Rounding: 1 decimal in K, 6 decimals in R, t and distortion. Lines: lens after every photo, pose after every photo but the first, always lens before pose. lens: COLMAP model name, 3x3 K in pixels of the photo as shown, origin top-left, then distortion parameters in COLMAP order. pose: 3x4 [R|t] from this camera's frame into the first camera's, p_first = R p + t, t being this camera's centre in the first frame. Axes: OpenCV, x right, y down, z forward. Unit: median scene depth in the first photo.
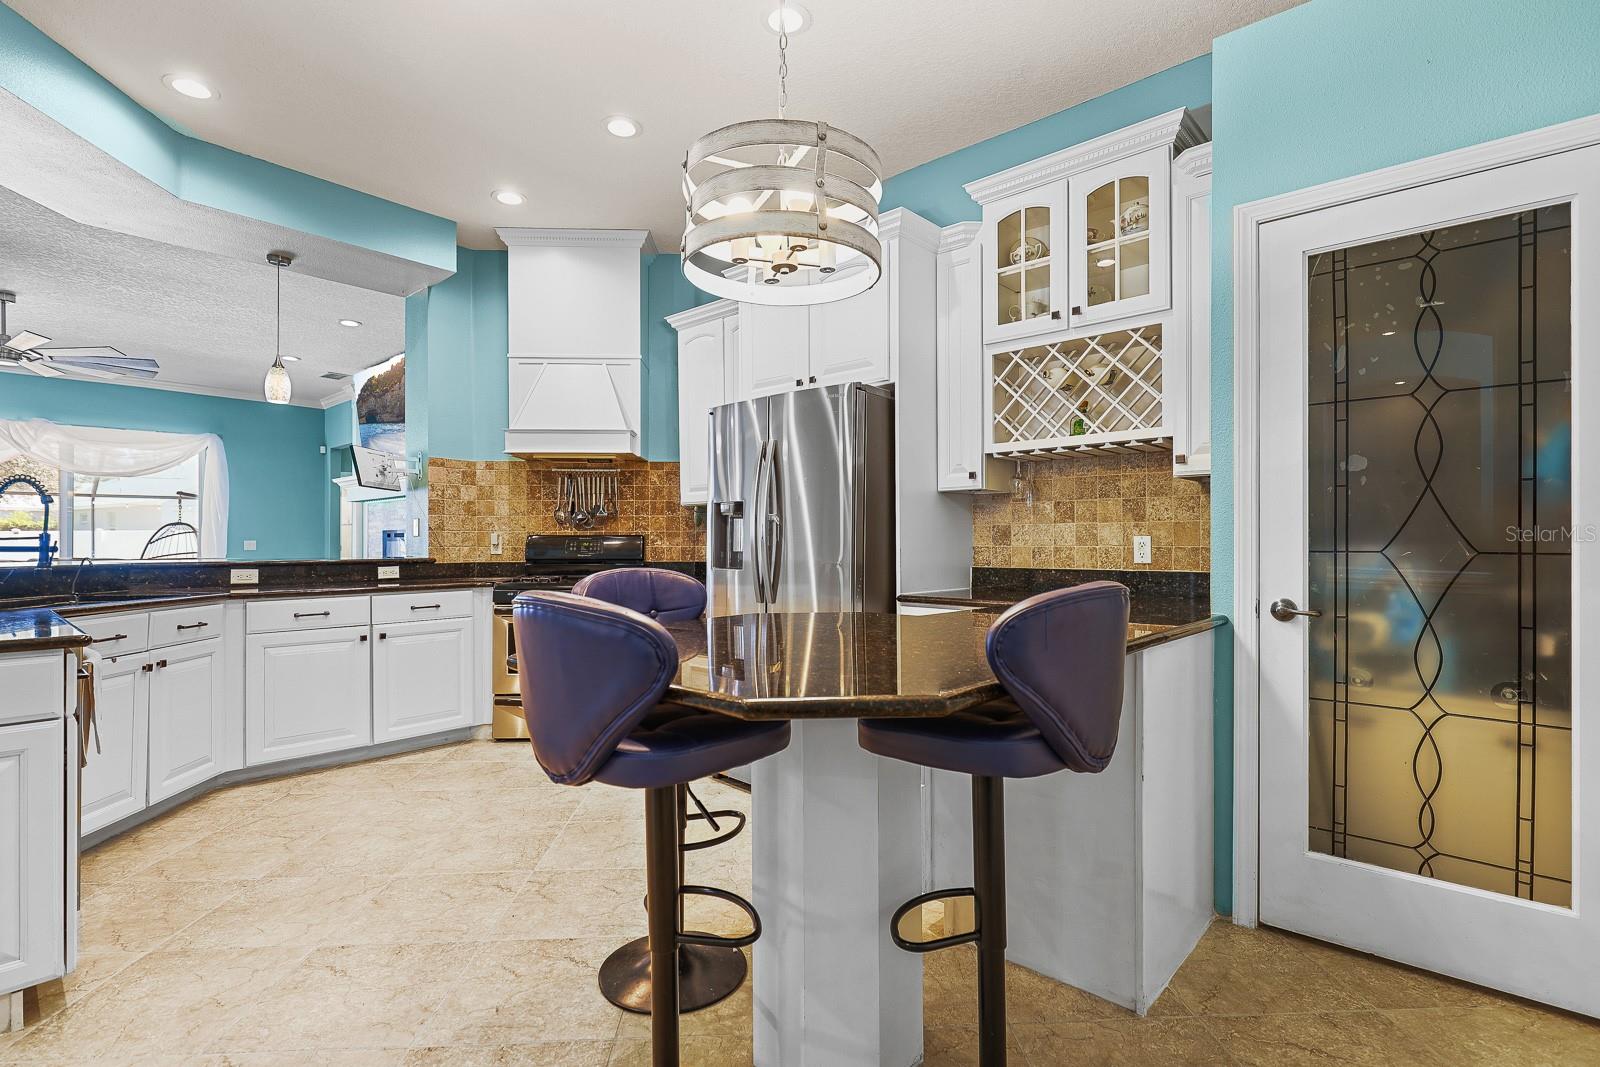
lens RADIAL K [[766.0, 0, 802.5], [0, 766.0, 540.4], [0, 0, 1]] dist [0.005322, -0.000030]
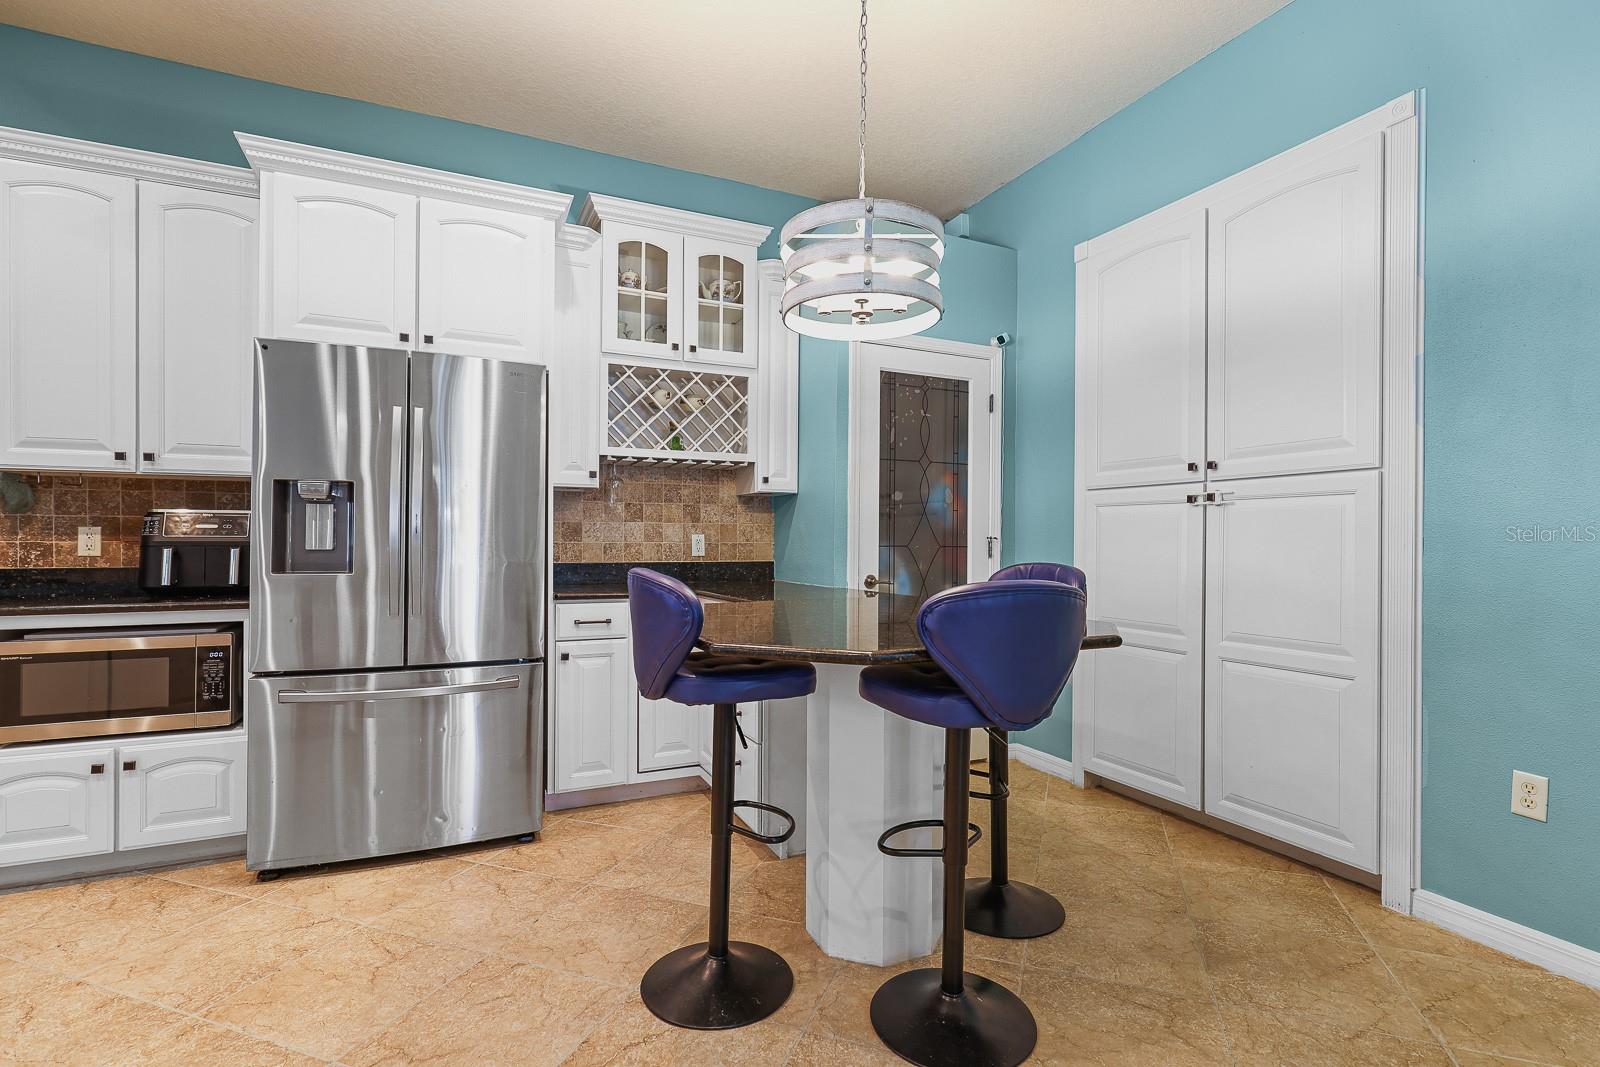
lens RADIAL K [[766.0, 0, 805.4], [0, 766.0, 542.8], [0, 0, 1]] dist [0.005322, -0.000030]
pose [[0.387346, -0.000362, 0.921934, -0.521525], [-0.008536, 0.999956, 0.003979, 0.001239], [-0.921895, -0.009411, 0.387326, 0.272441]]
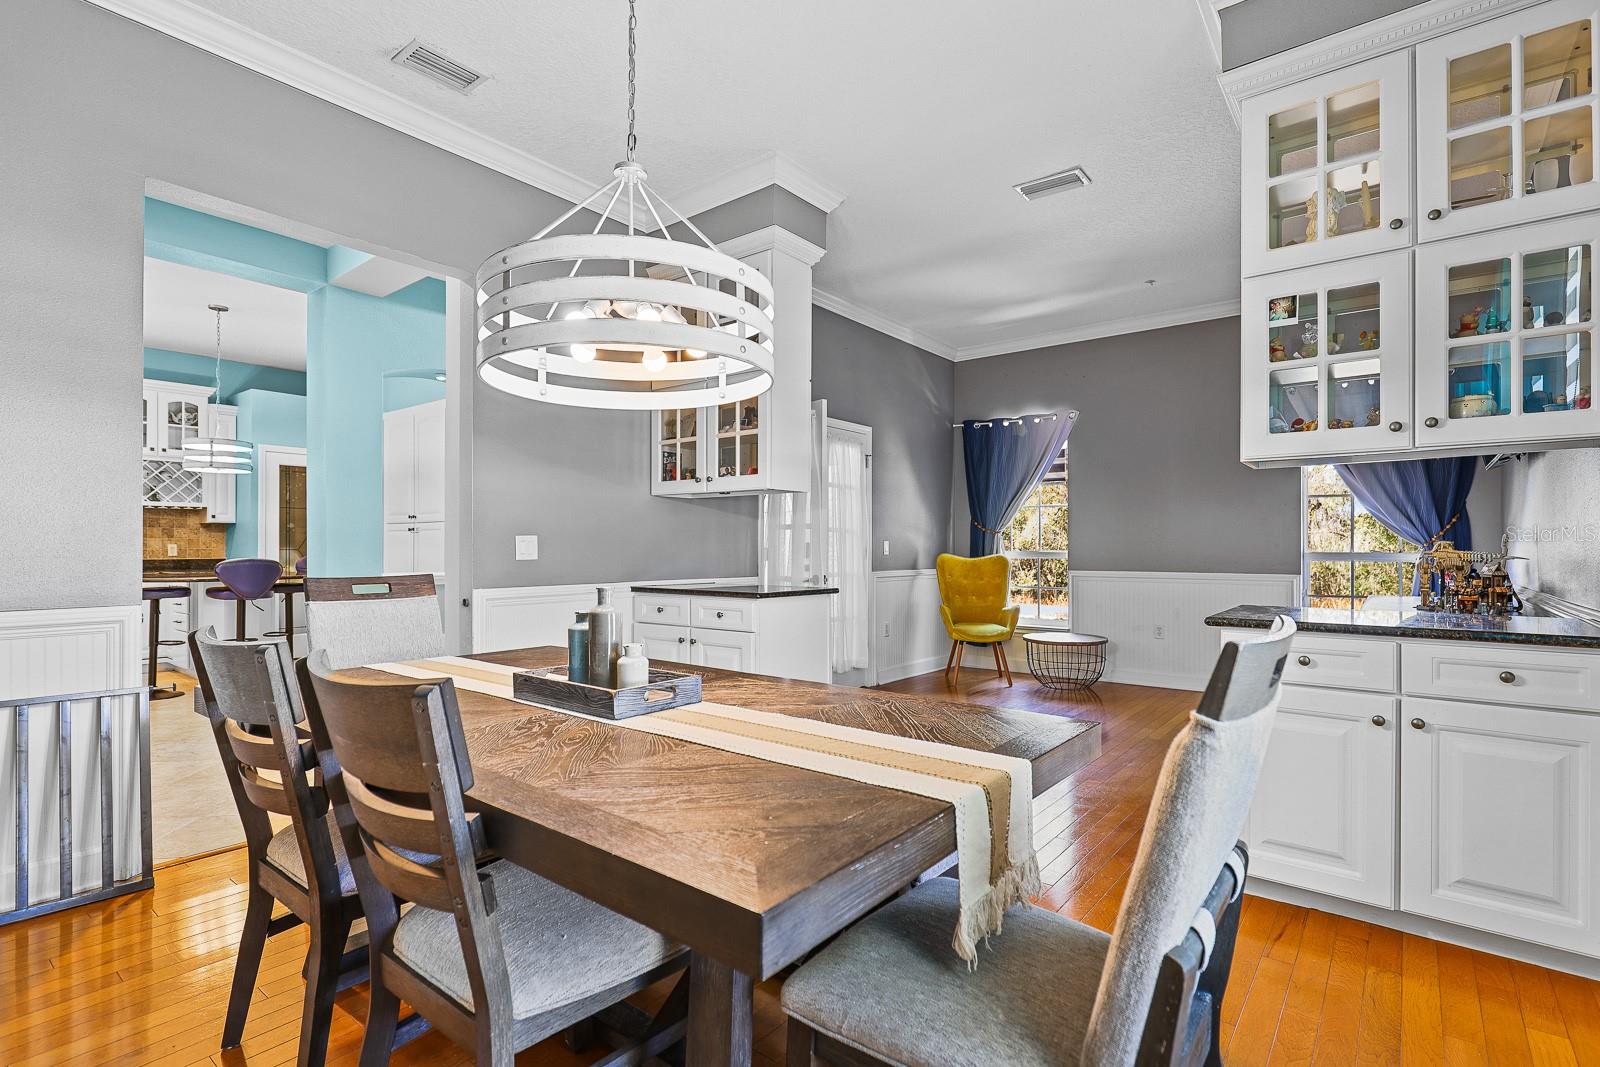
lens RADIAL K [[766.0, 0, 791.5], [0, 766.0, 546.0], [0, 0, 1]] dist [0.005322, -0.000030]
pose [[-0.064795, 0.004773, 0.997887, -1.617842], [-0.000971, 0.999988, -0.004846, 0.006872], [-0.997898, -0.001283, -0.064790, -0.594080]]
